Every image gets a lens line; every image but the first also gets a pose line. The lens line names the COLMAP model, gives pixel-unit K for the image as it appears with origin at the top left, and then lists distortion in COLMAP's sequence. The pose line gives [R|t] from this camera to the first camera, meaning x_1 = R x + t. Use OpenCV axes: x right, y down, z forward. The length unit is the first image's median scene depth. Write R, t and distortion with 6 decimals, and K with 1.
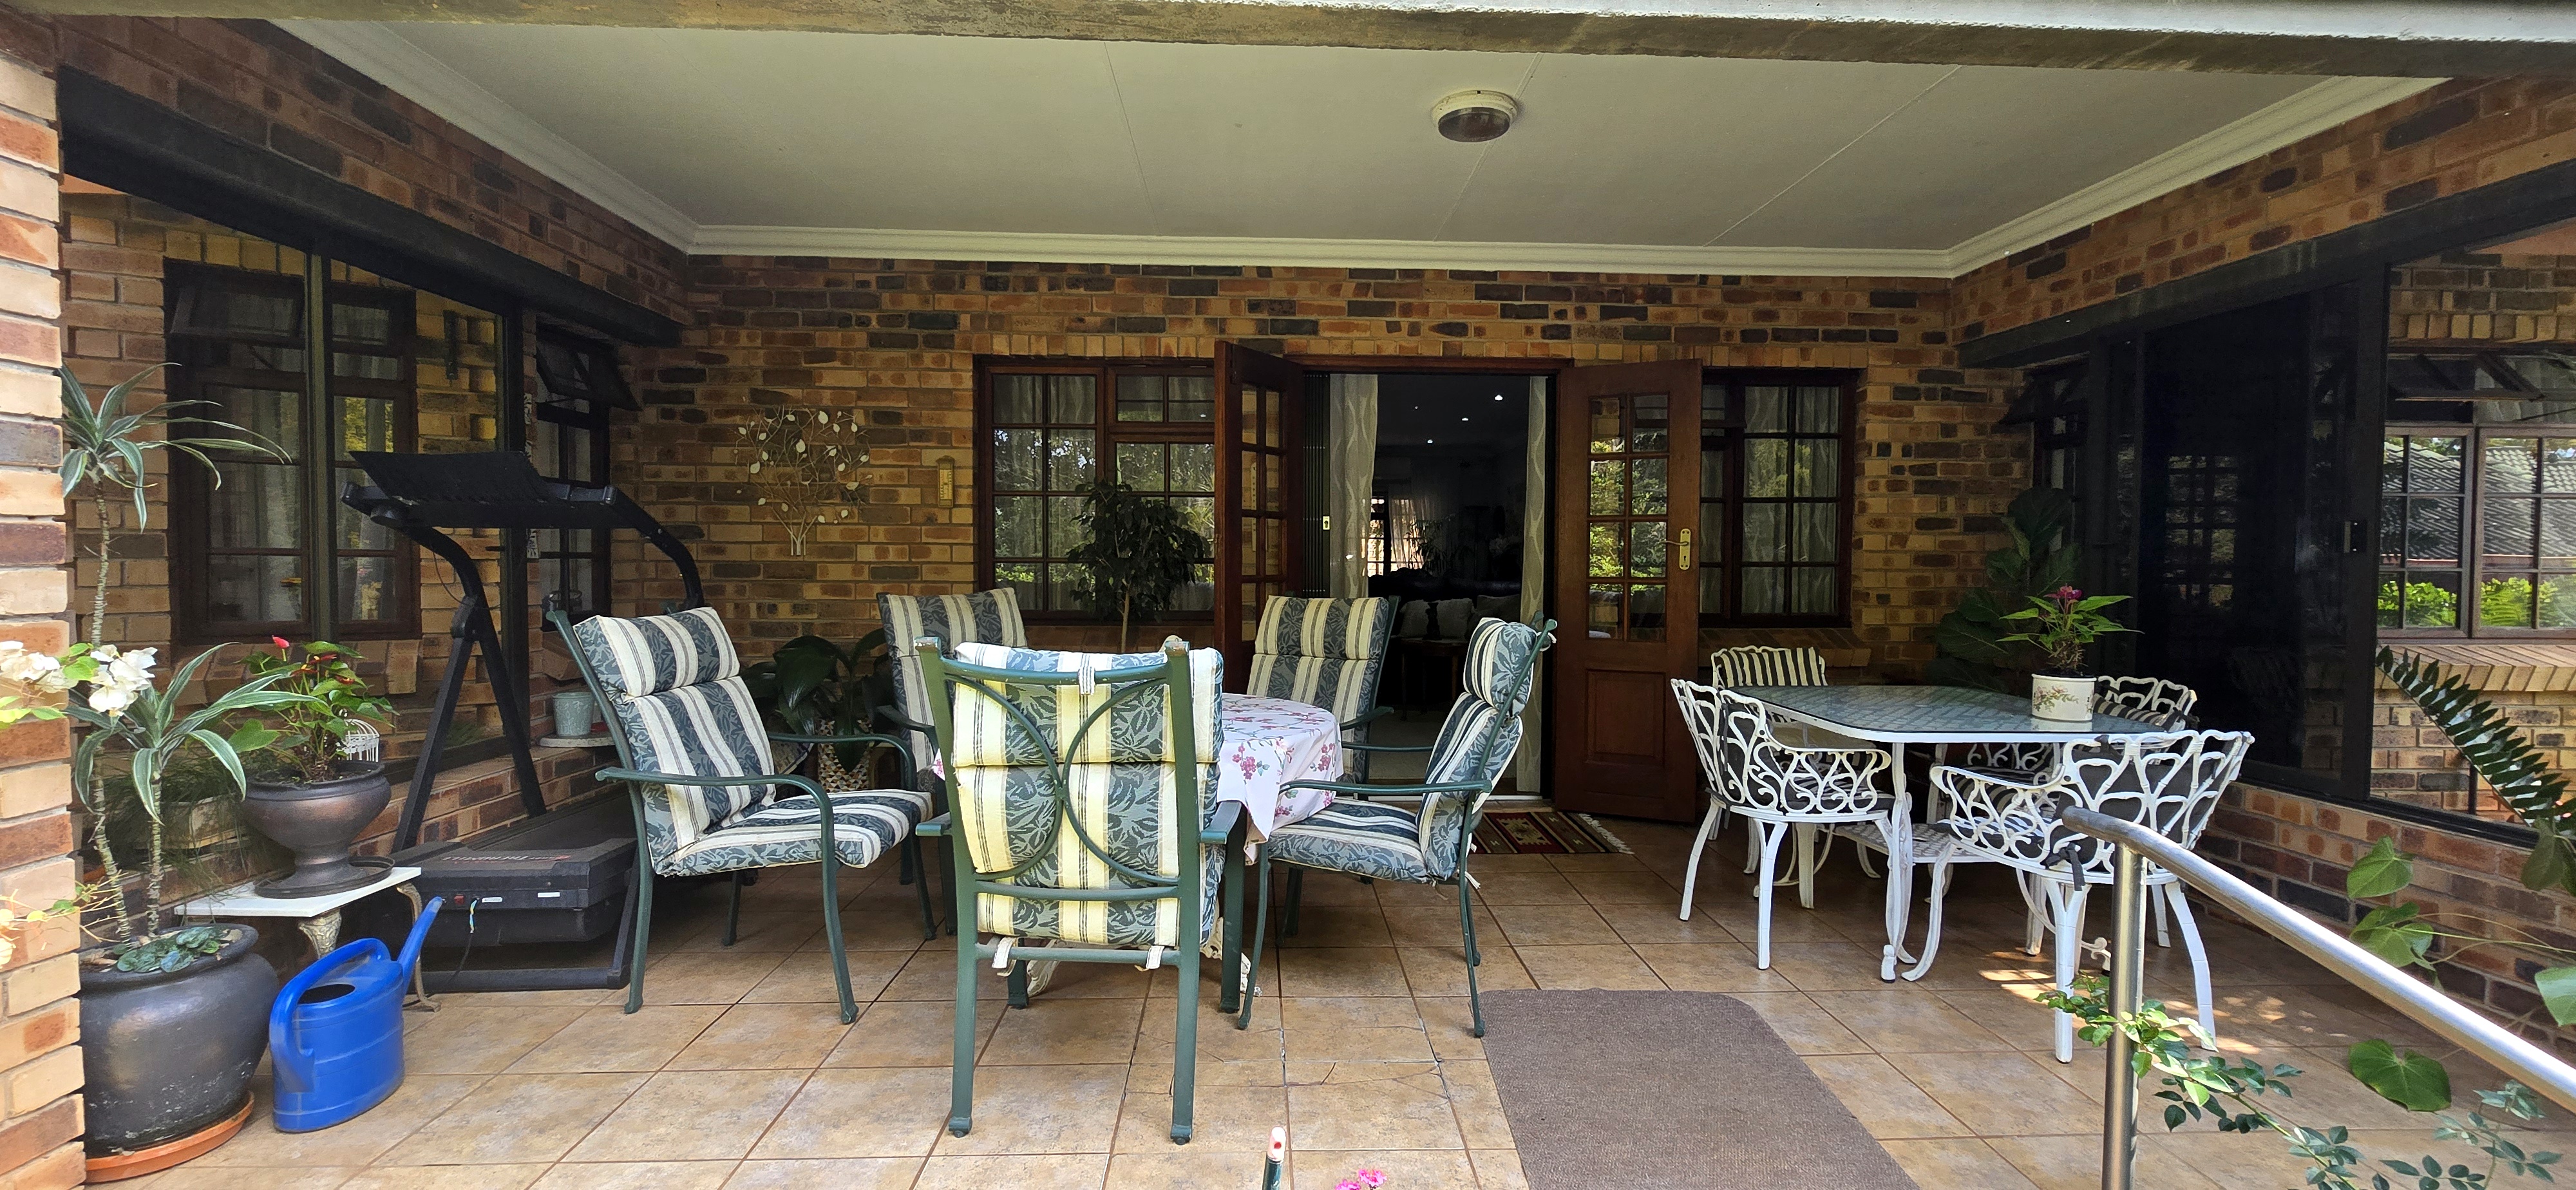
lens RADIAL K [[1055.5, 0, 1285.5], [0, 1055.5, 590.2], [0, 0, 1]] dist [-0.008948, 0.002572]
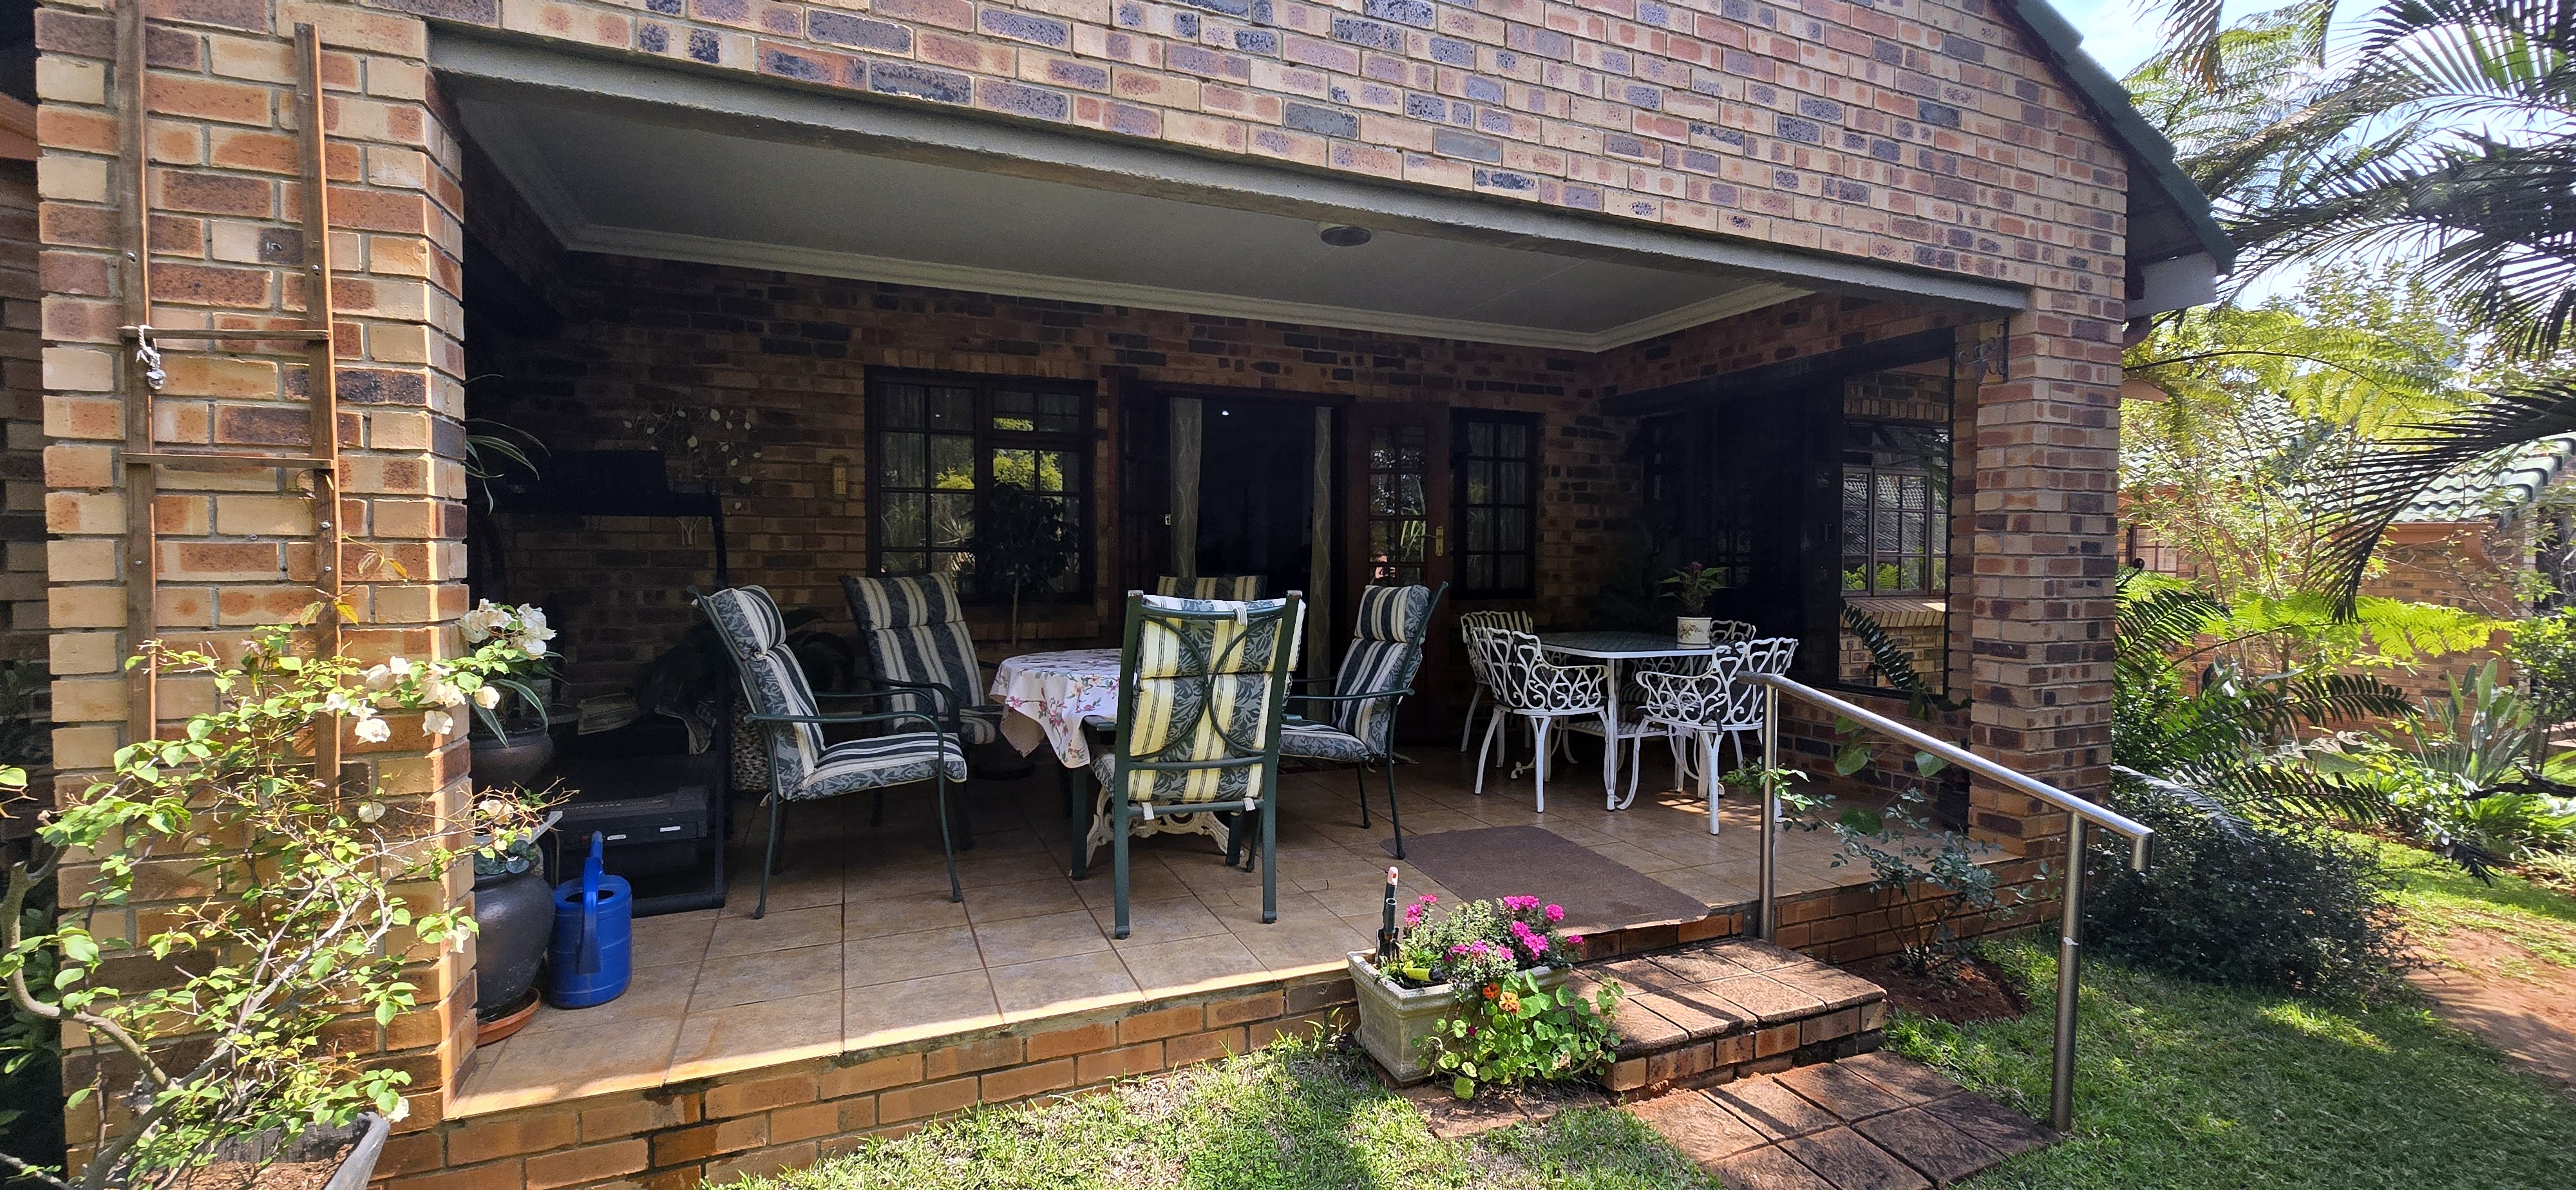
lens RADIAL K [[1055.5, 0, 1285.4], [0, 1055.5, 588.4], [0, 0, 1]] dist [-0.008948, 0.002572]
pose [[0.936337, -0.012310, 0.350886, -0.276890], [0.012945, 0.999916, 0.000535, 0.018225], [-0.350863, 0.004041, 0.936418, -0.199529]]
